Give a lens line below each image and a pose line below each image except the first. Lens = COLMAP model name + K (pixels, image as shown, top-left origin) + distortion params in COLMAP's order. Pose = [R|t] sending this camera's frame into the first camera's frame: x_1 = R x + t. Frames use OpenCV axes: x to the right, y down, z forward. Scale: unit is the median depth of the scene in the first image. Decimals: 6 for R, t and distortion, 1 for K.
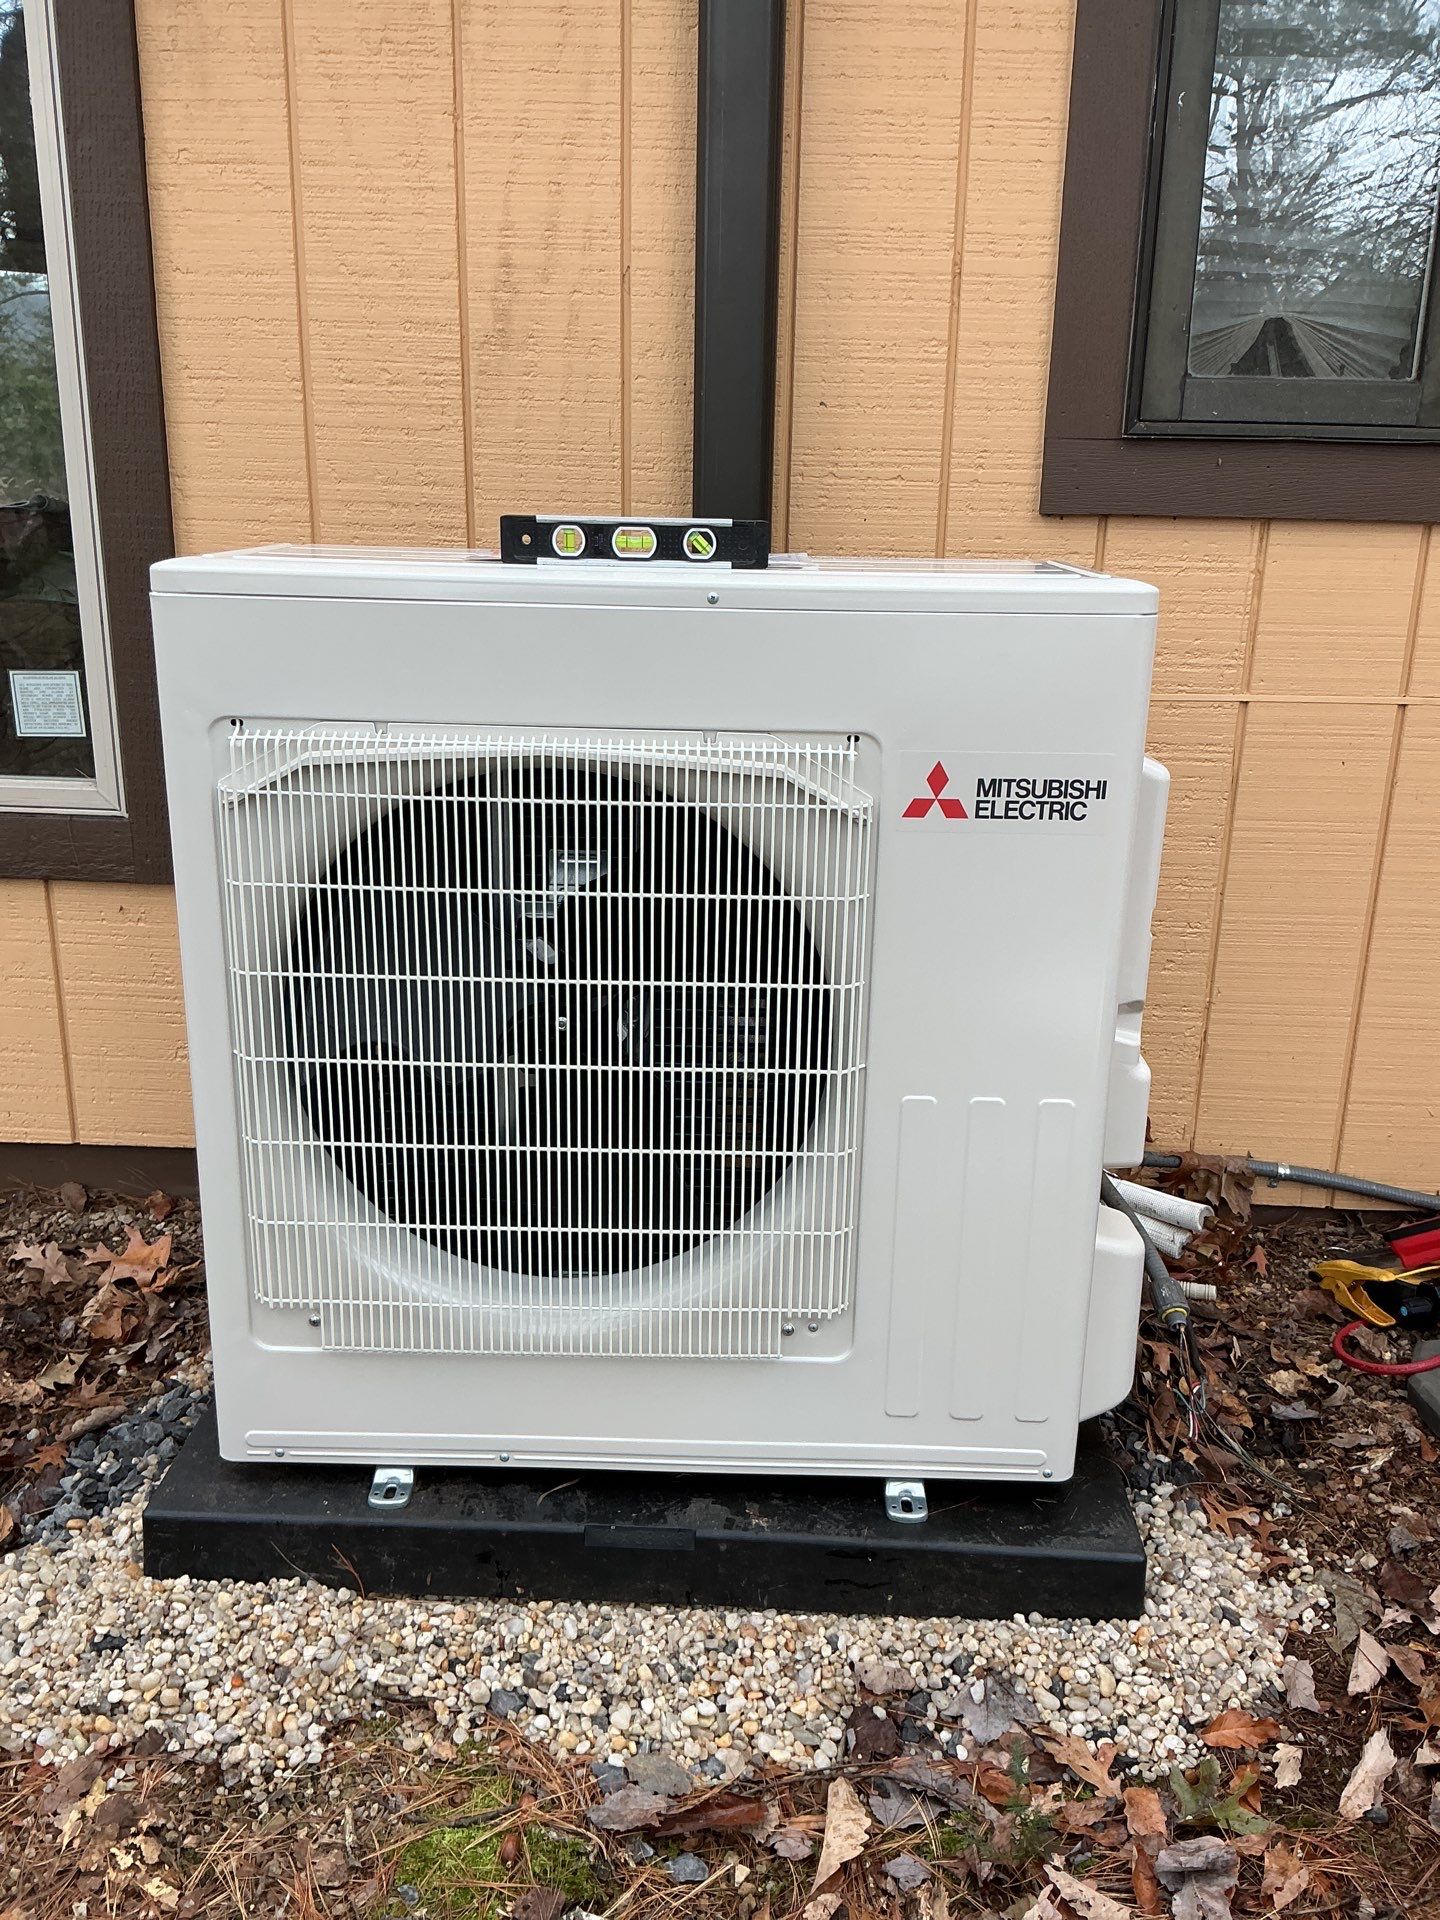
lens RADIAL K [[1652.2, 0, 718.5], [0, 1652.2, 924.4], [0, 0, 1]] dist [0.134684, -0.264796]
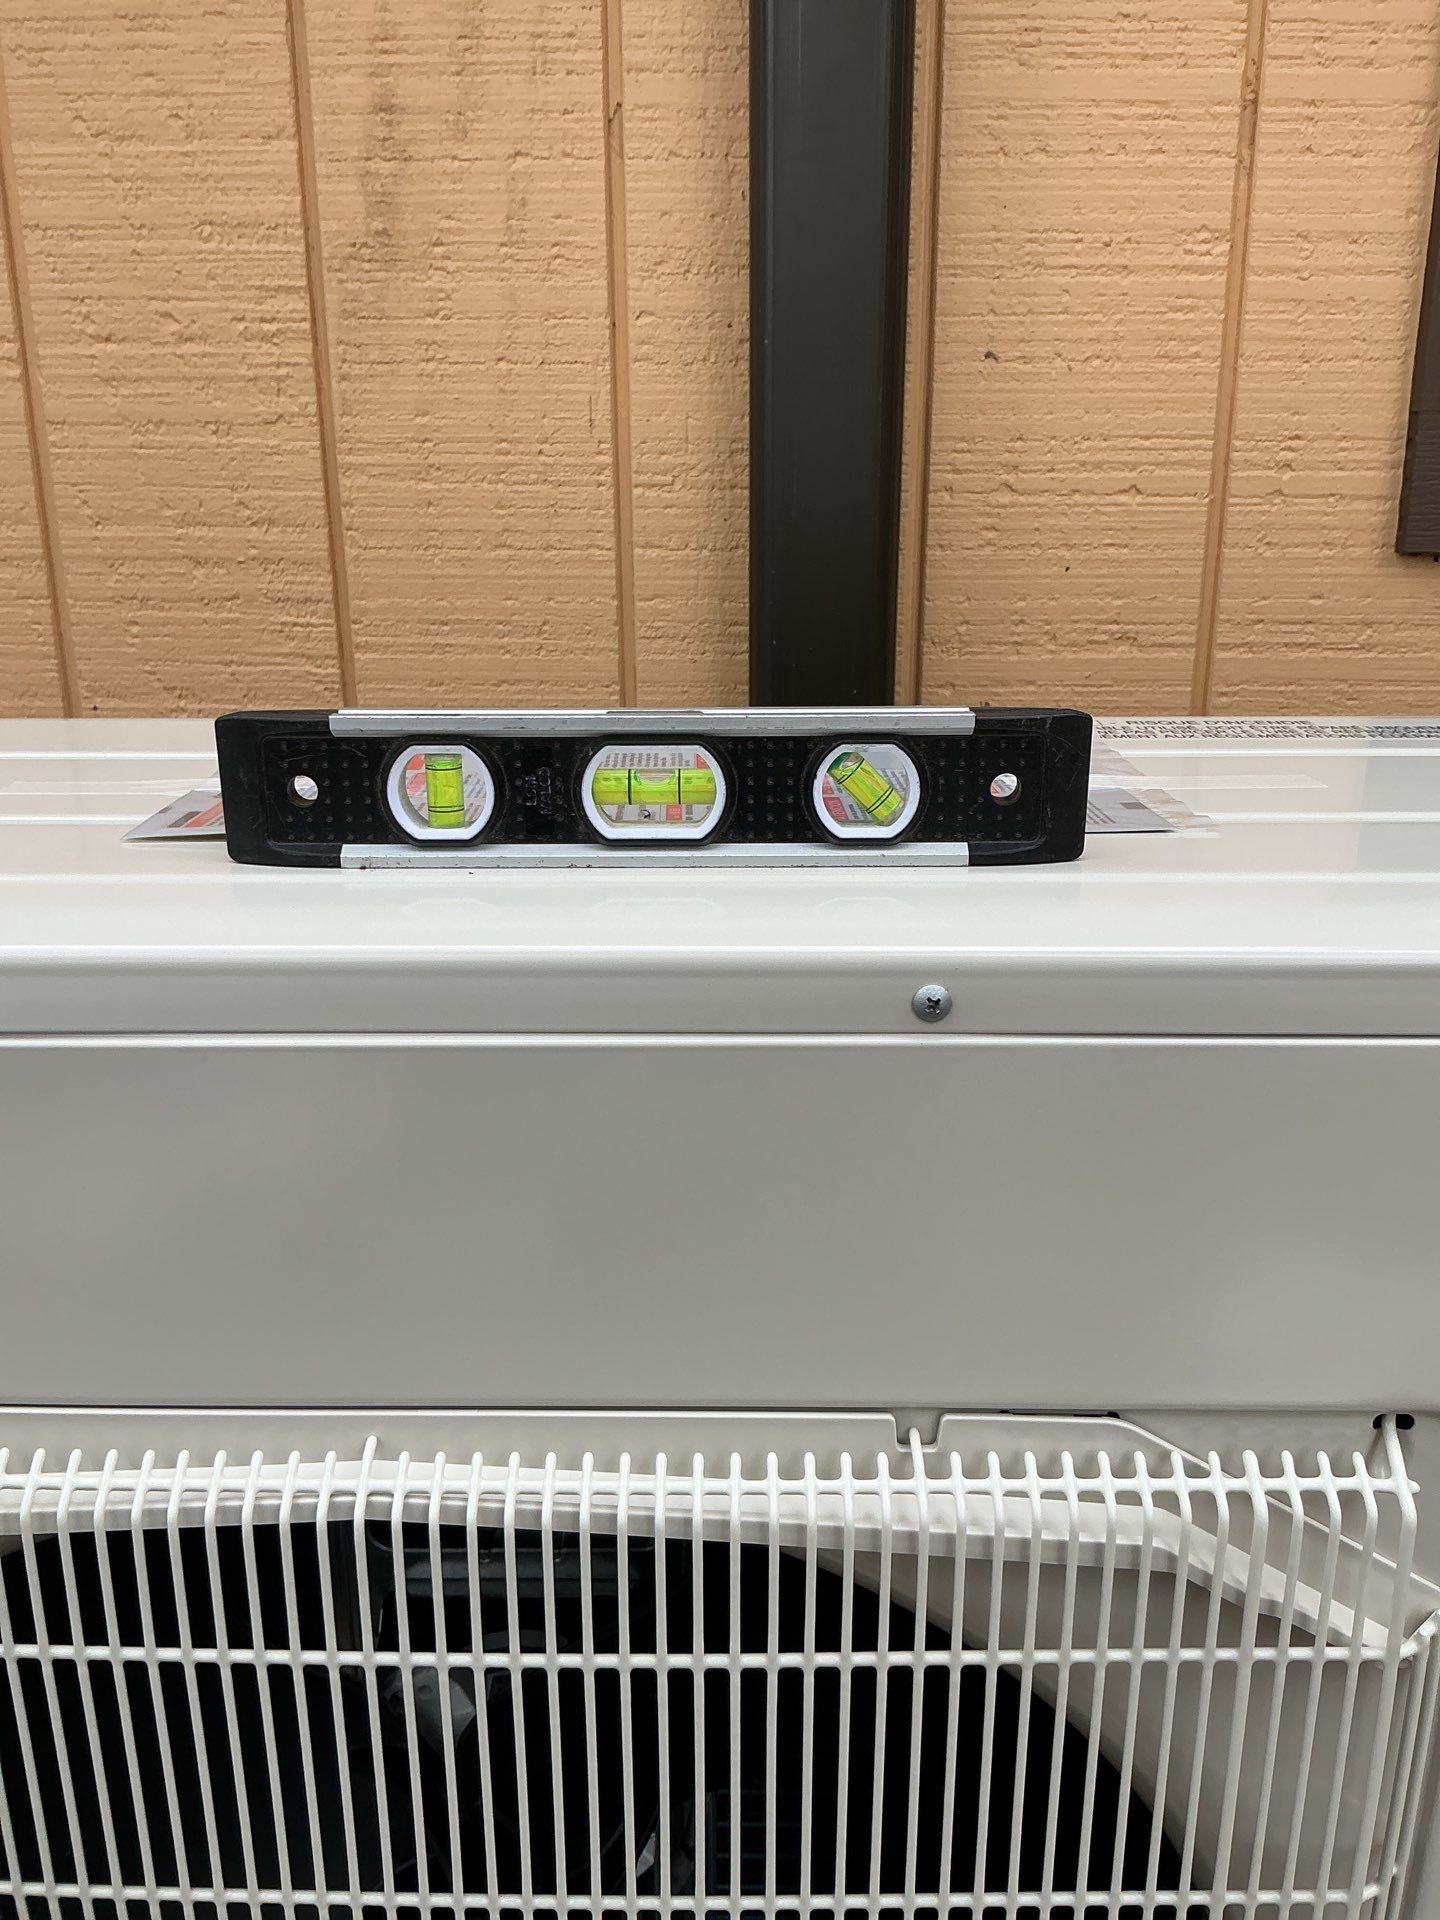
lens RADIAL K [[1755.5, 0, 720.0], [0, 1755.5, 960.0], [0, 0, 1]] dist [0.063328, -0.146006]
pose [[0.999720, -0.022536, -0.007222, -0.024020], [0.022660, 0.999589, 0.017586, -0.133337], [0.006823, -0.017745, 0.999819, 0.440836]]
